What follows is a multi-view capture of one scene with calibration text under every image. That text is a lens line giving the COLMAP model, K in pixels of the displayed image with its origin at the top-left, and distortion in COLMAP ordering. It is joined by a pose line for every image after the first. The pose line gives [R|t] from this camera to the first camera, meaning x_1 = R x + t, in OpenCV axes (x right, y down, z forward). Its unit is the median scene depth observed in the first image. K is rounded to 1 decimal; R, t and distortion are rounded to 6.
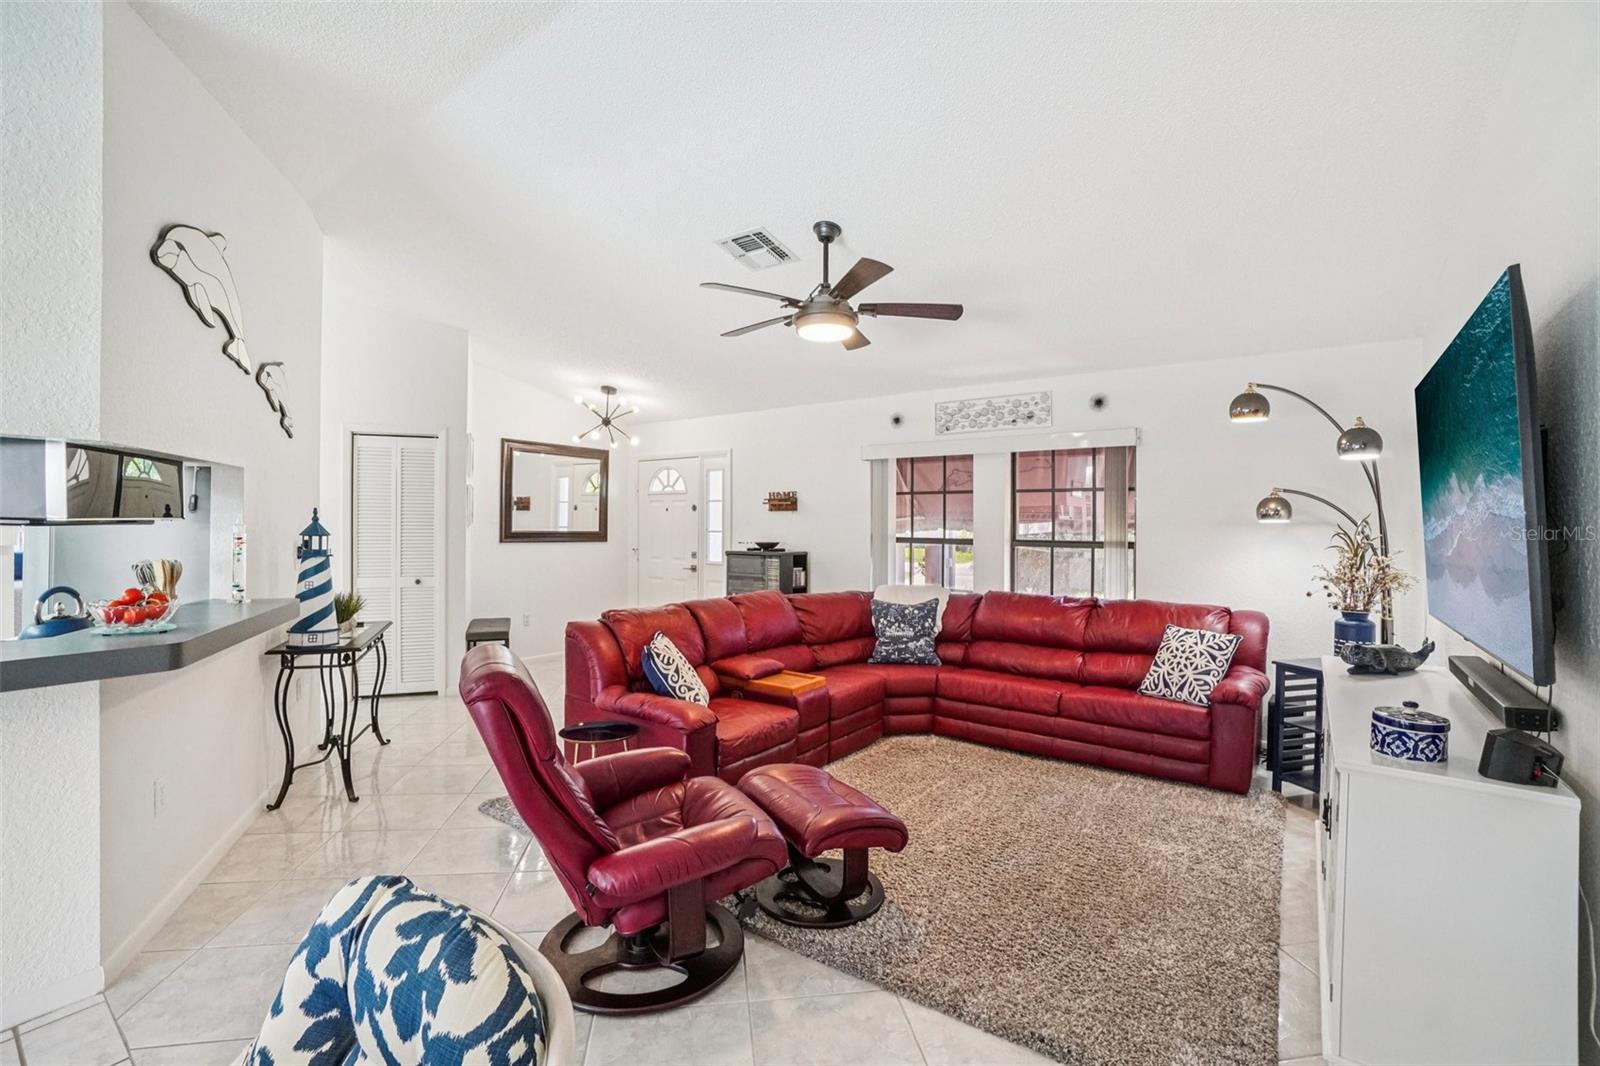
lens RADIAL K [[710.3, 0, 802.4], [0, 710.3, 526.2], [0, 0, 1]] dist [-0.062862, 0.022698]
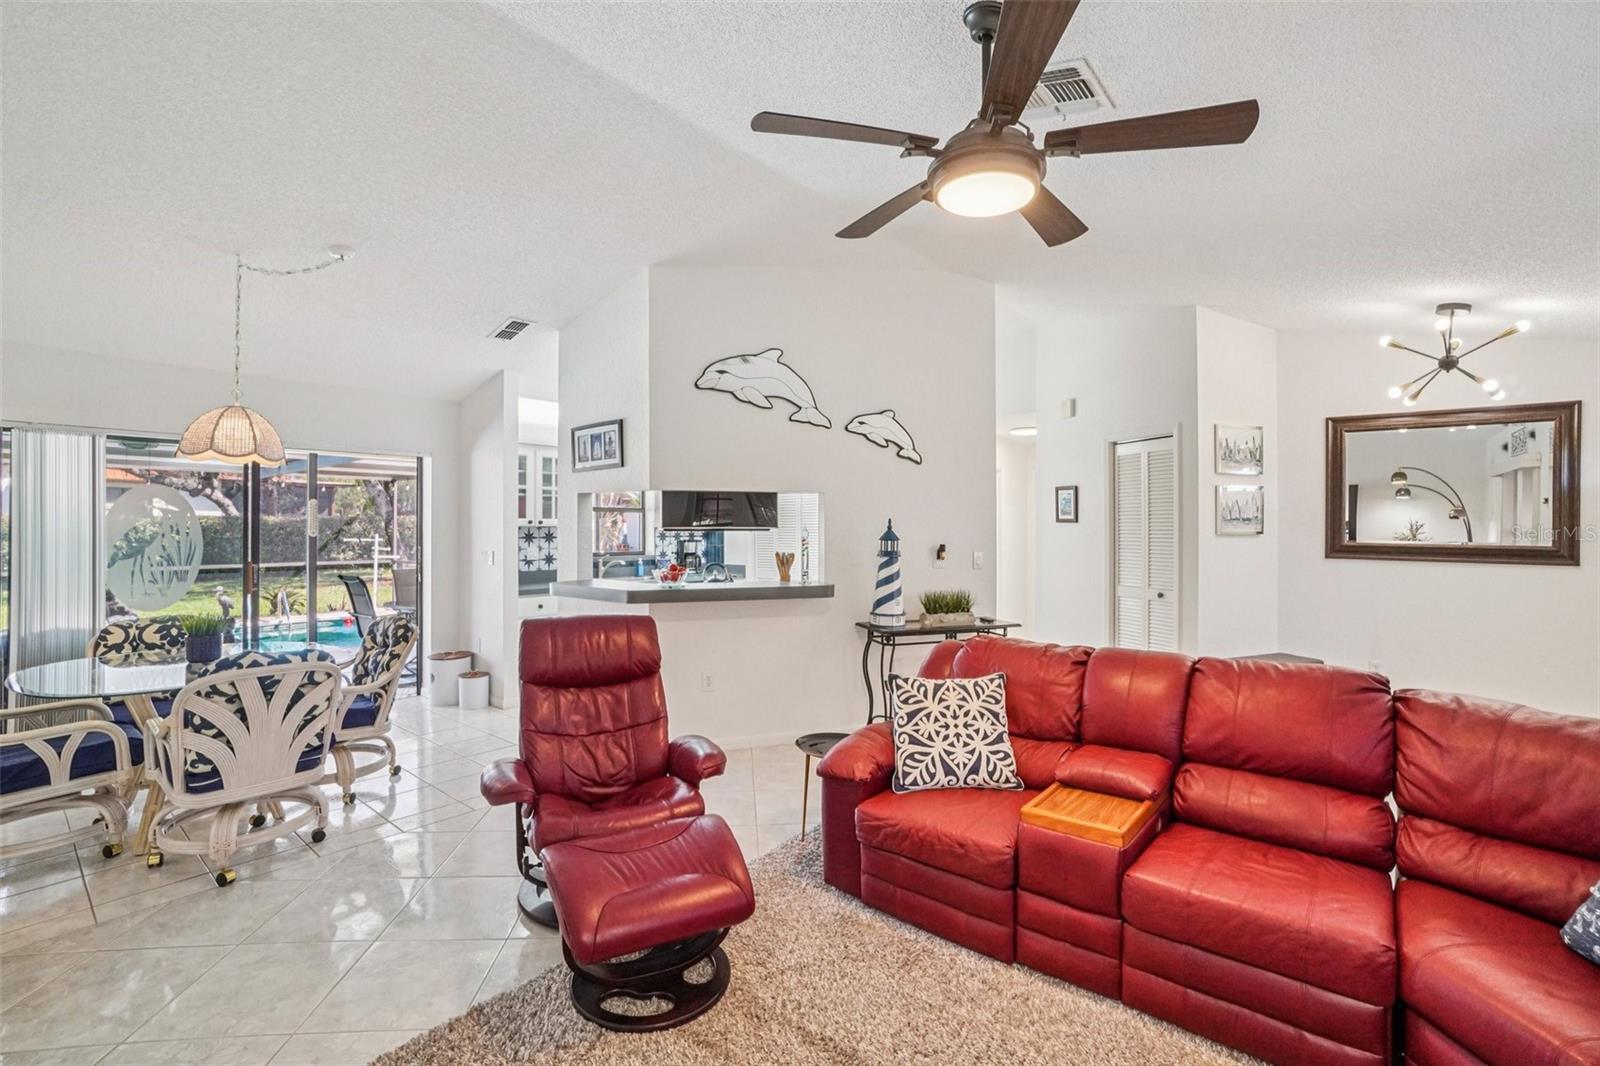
lens RADIAL K [[710.3, 0, 802.4], [0, 710.3, 526.2], [0, 0, 1]] dist [-0.062862, 0.022698]
pose [[-0.048097, -0.007958, -0.998811, 0.436739], [-0.007154, 0.999945, -0.007623, -0.000896], [0.998817, 0.006779, -0.048152, 0.639102]]
